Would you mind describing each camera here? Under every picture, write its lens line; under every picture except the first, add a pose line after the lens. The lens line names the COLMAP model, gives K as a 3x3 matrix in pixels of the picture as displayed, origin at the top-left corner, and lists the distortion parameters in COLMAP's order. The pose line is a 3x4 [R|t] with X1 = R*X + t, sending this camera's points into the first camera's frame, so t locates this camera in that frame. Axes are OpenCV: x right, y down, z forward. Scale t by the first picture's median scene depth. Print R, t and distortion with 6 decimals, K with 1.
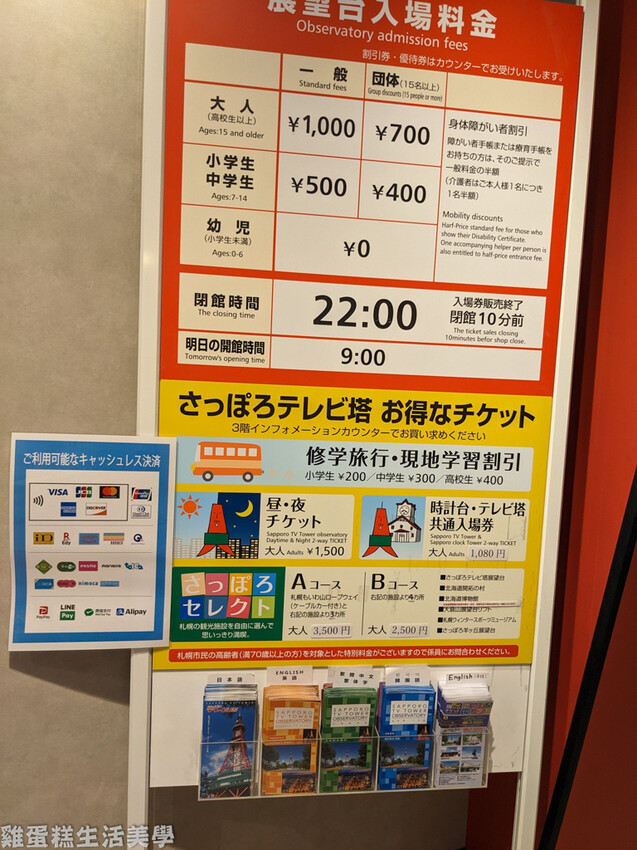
lens RADIAL K [[667.4, 0, 318.0], [0, 667.4, 425.8], [0, 0, 1]] dist [0.026876, -0.040246]
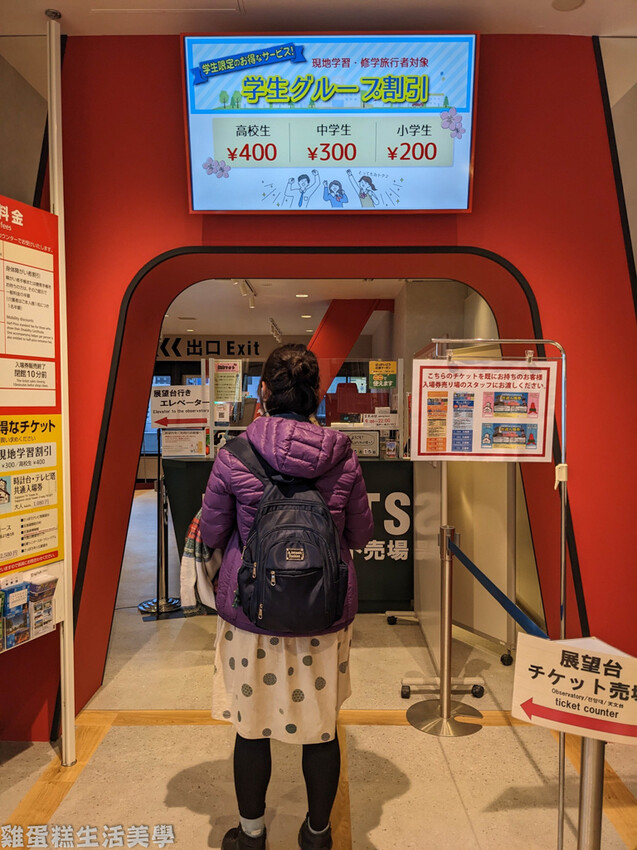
lens RADIAL K [[667.4, 0, 318.5], [0, 667.4, 426.3], [0, 0, 1]] dist [0.026876, -0.040246]
pose [[0.491398, -0.078154, 0.867422, -0.958013], [0.104408, 0.994069, 0.030417, 0.008846], [-0.864654, 0.075619, 0.496643, -0.580361]]
